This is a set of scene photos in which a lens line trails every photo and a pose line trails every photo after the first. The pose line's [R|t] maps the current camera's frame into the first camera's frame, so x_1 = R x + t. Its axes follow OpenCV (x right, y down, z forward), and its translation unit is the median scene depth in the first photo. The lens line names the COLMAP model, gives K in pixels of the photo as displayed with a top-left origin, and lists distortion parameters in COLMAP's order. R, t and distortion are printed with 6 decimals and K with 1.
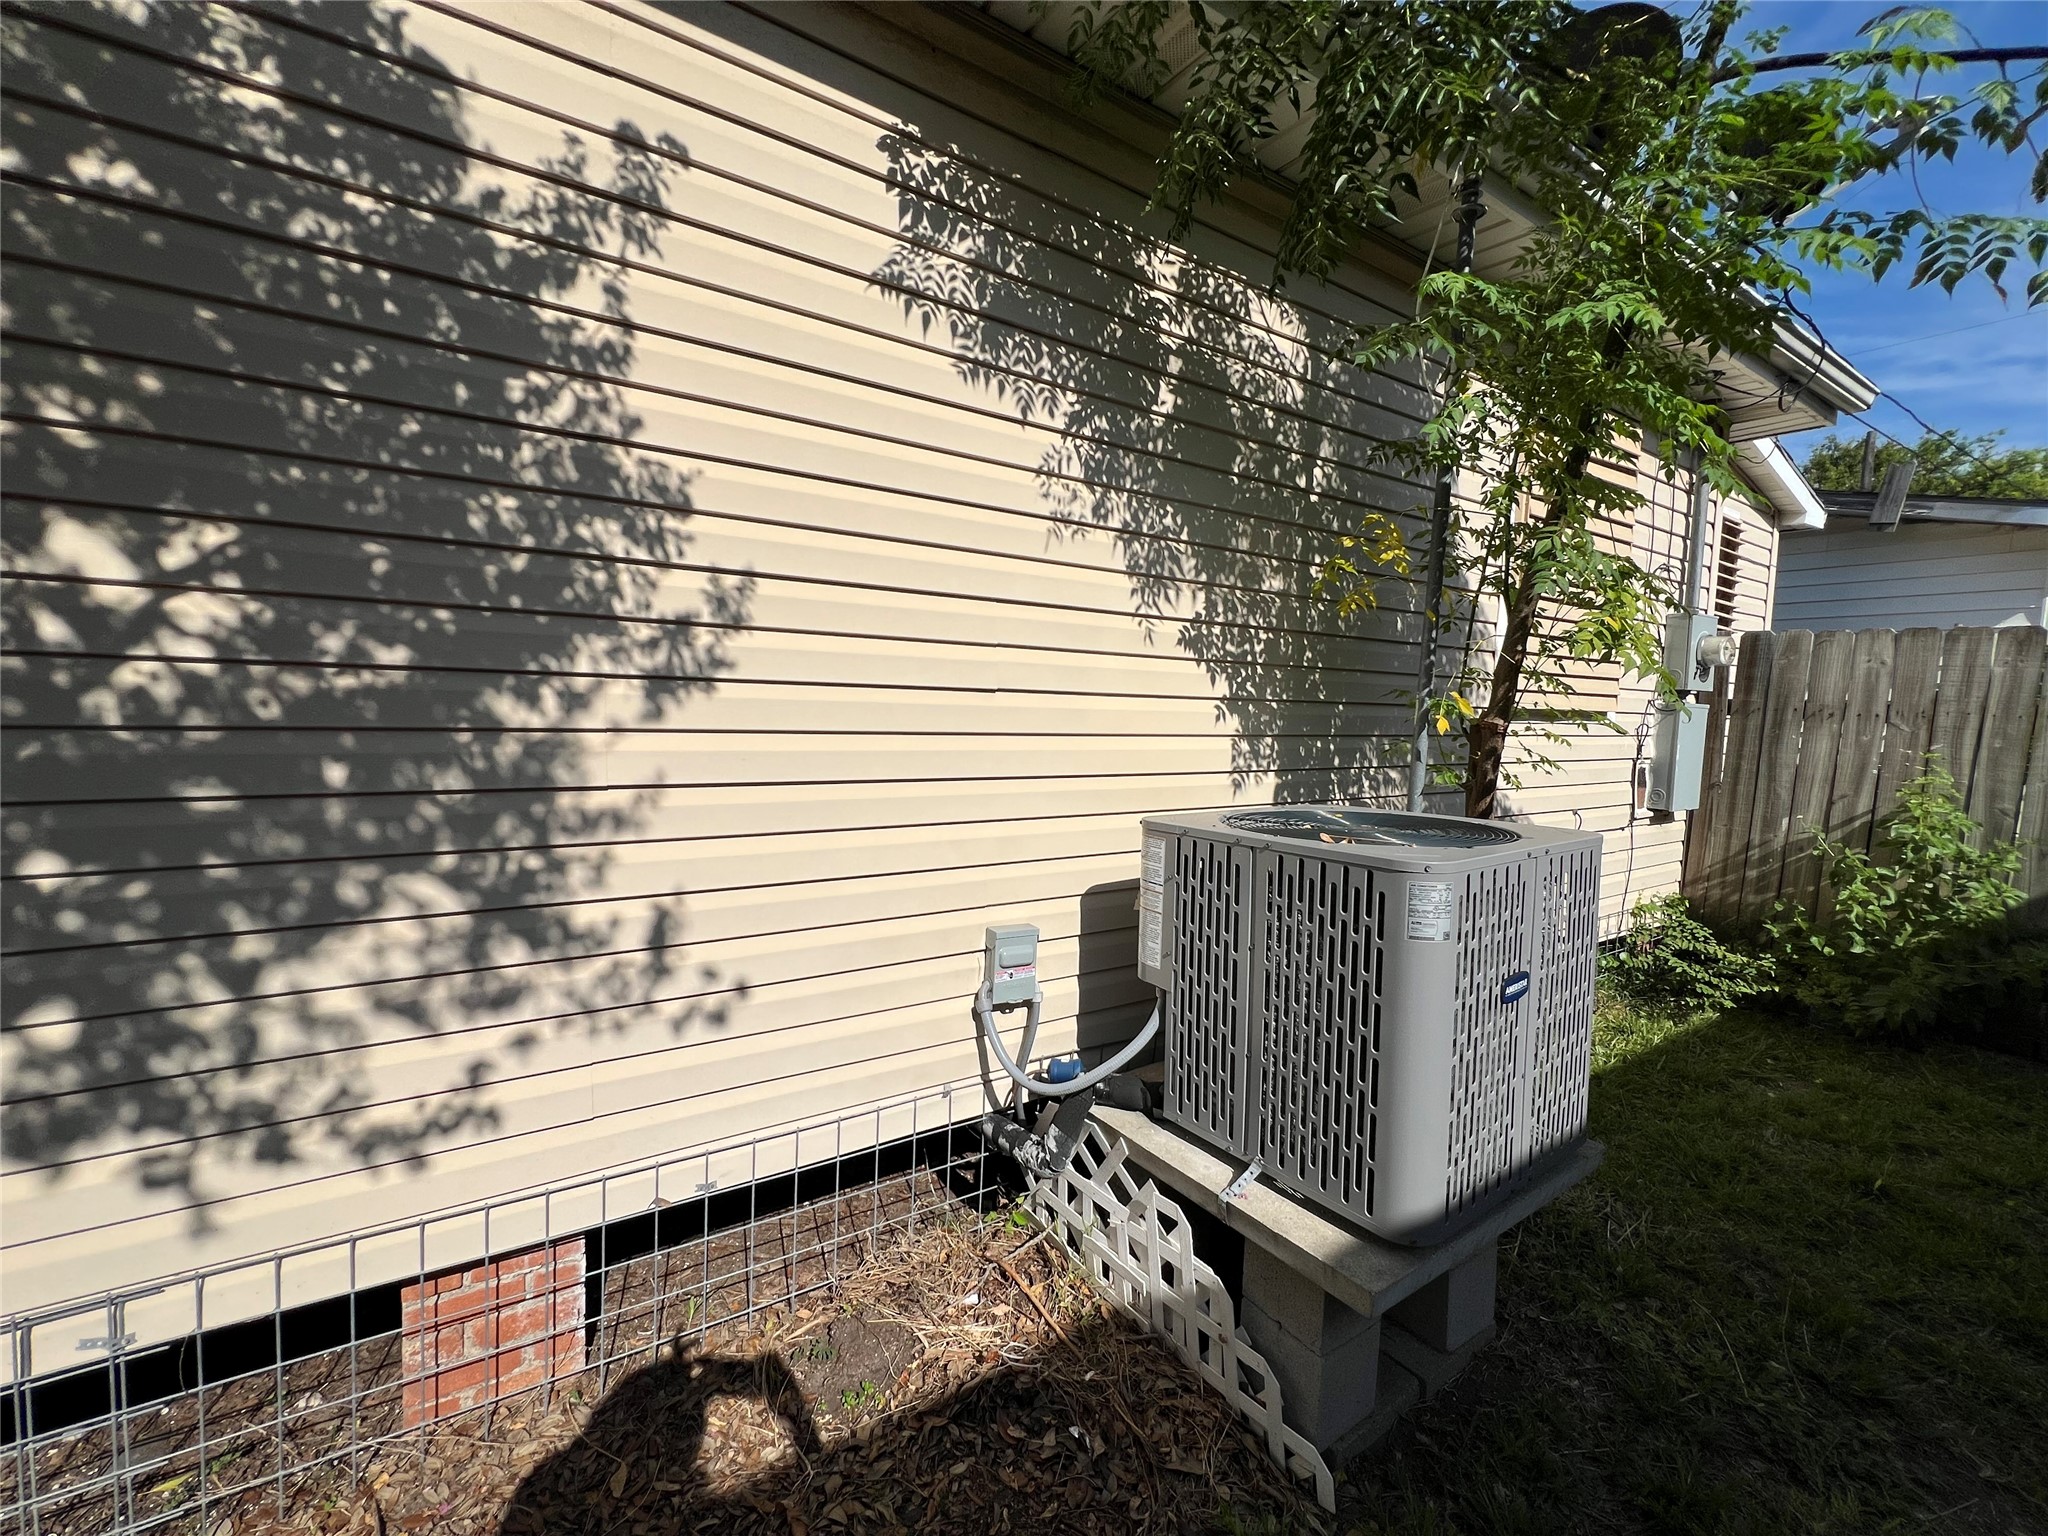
lens RADIAL K [[823.1, 0, 1034.2], [0, 823.1, 774.4], [0, 0, 1]] dist [0.002562, 0.000724]
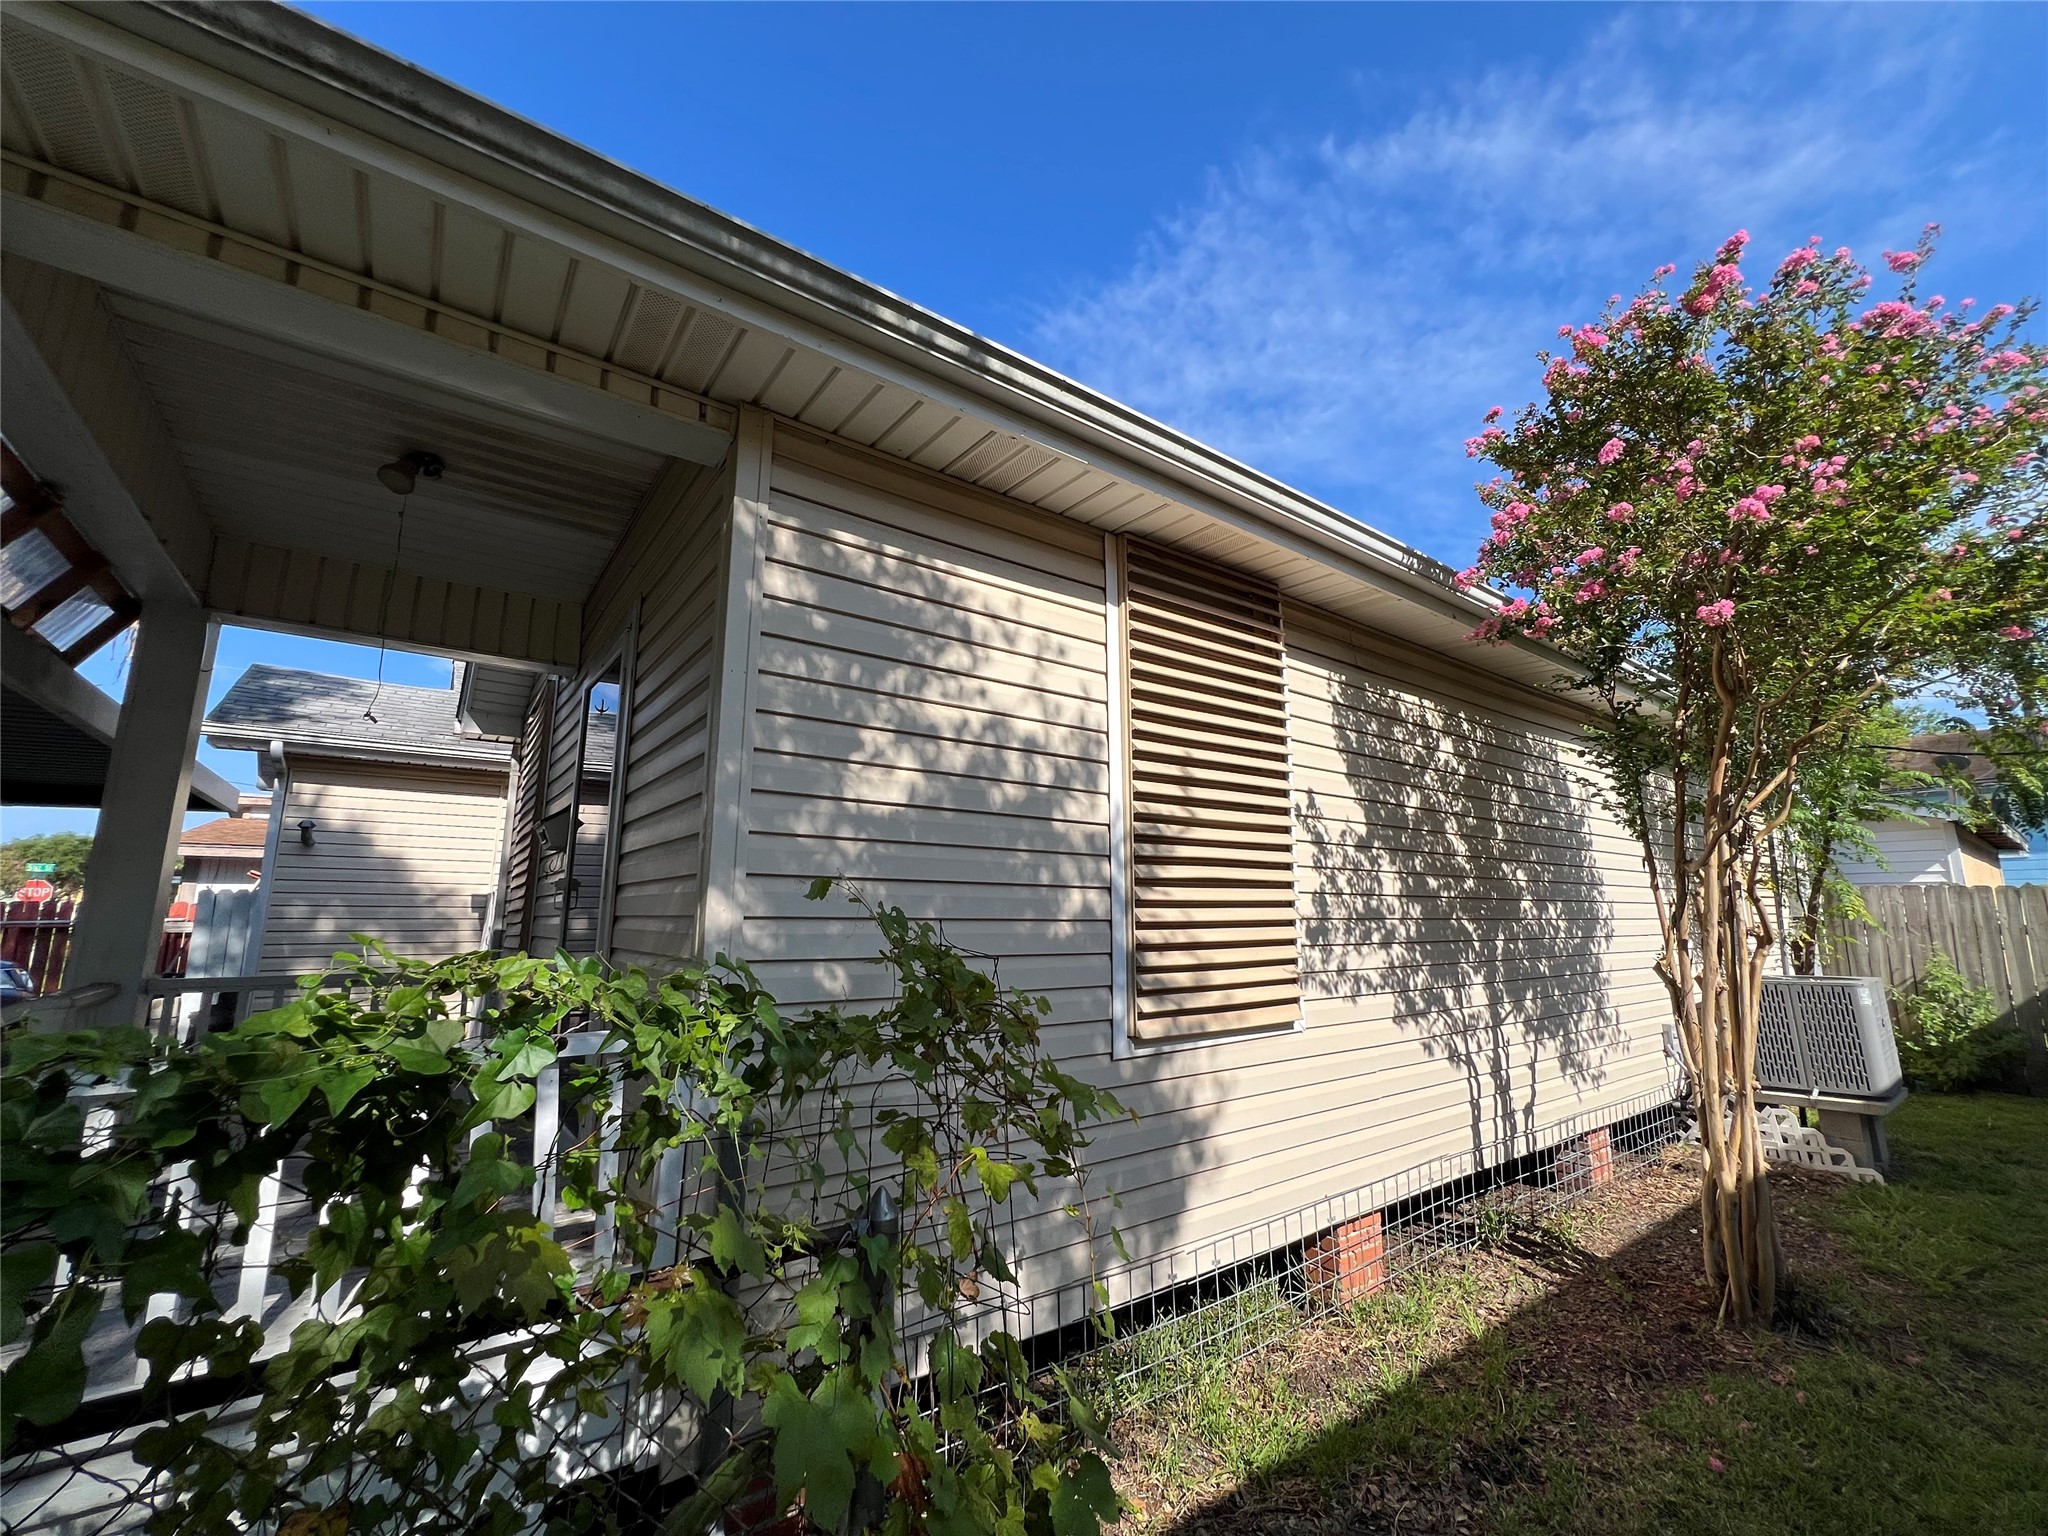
lens RADIAL K [[823.1, 0, 1014.8], [0, 823.1, 771.6], [0, 0, 1]] dist [0.002562, 0.000724]
pose [[0.998010, -0.010129, 0.062231, -1.528830], [0.024694, 0.970956, -0.237979, -0.016272], [-0.058013, 0.239043, 0.969274, -1.118143]]
